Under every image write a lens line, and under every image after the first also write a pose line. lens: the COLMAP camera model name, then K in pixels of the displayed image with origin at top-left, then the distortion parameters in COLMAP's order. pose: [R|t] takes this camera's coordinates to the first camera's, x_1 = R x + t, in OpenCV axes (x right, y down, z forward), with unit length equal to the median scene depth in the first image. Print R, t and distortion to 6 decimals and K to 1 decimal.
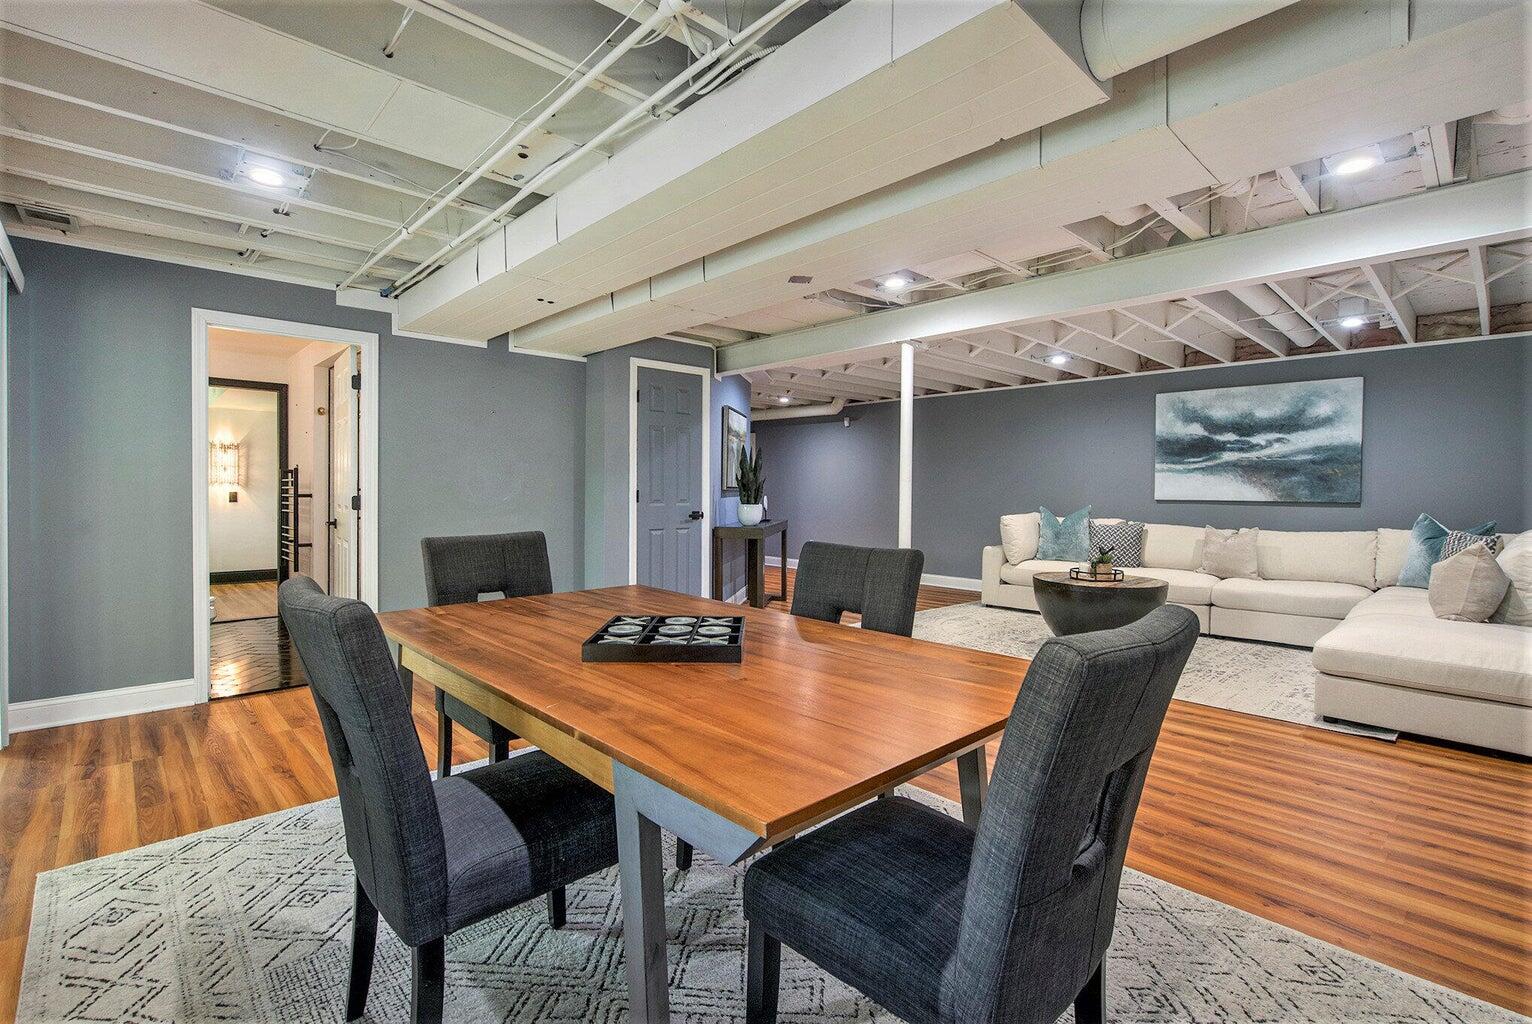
lens RADIAL K [[695.4, 0, 765.1], [0, 695.4, 503.8], [0, 0, 1]] dist [0.000794, -0.000576]
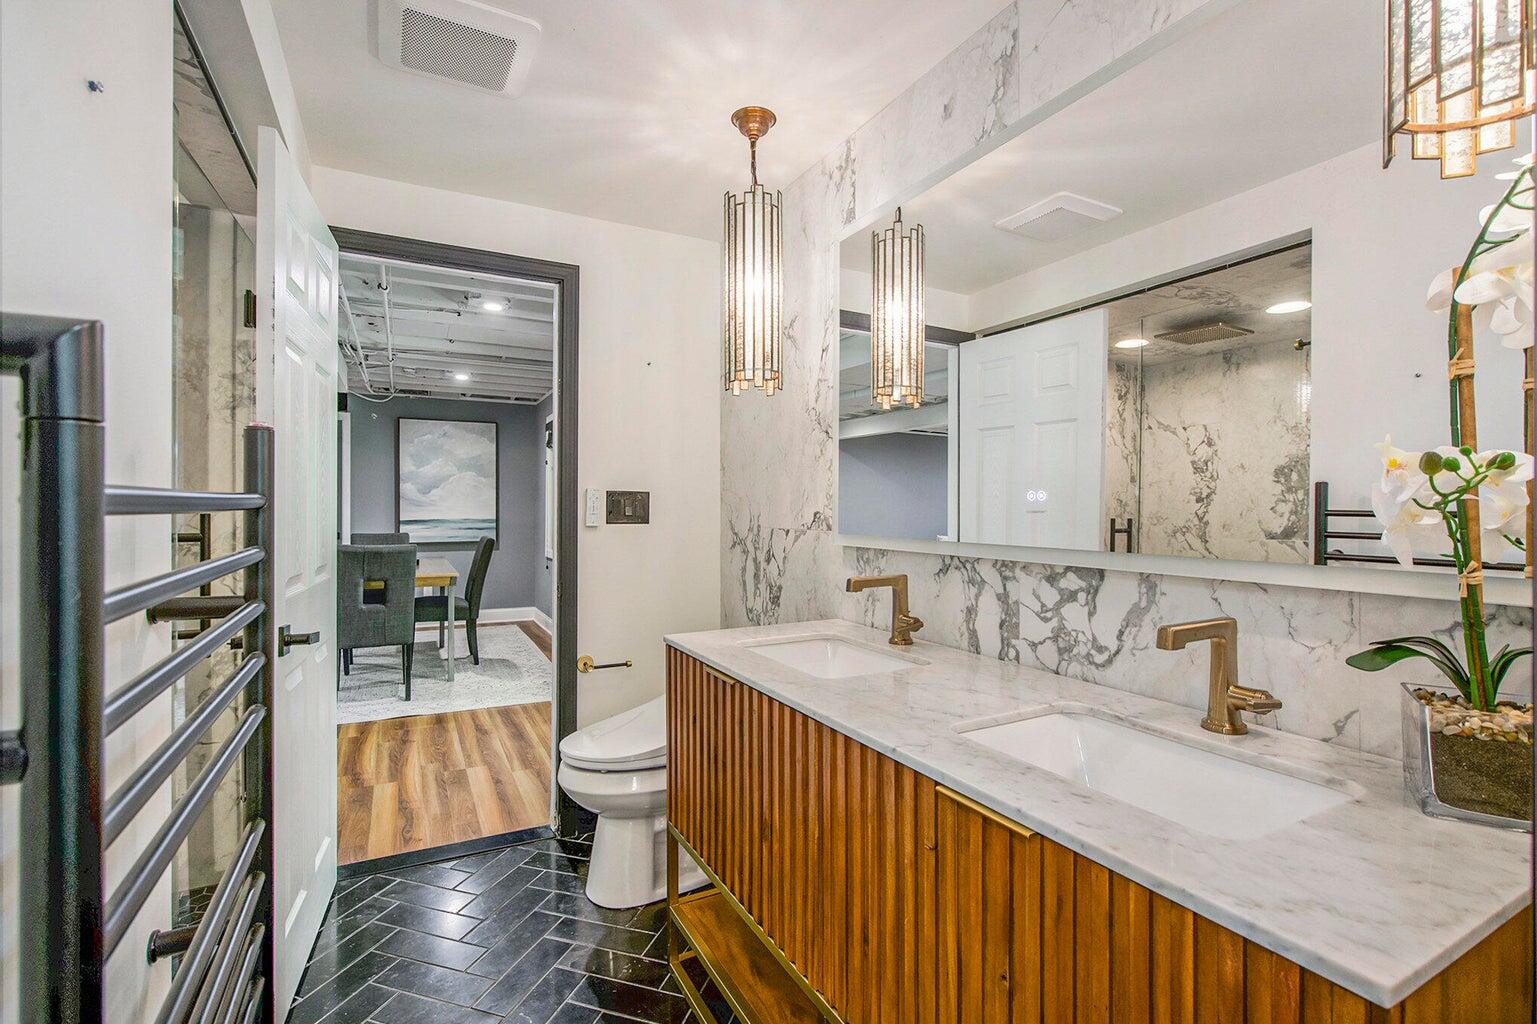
lens RADIAL K [[697.7, 0, 771.1], [0, 697.7, 509.5], [0, 0, 1]] dist [0.000794, -0.000576]
pose [[-0.964072, -0.008906, 0.265491, -1.582127], [-0.002960, 0.999736, 0.022787, -0.078950], [-0.265624, 0.021182, -0.963844, 2.134760]]
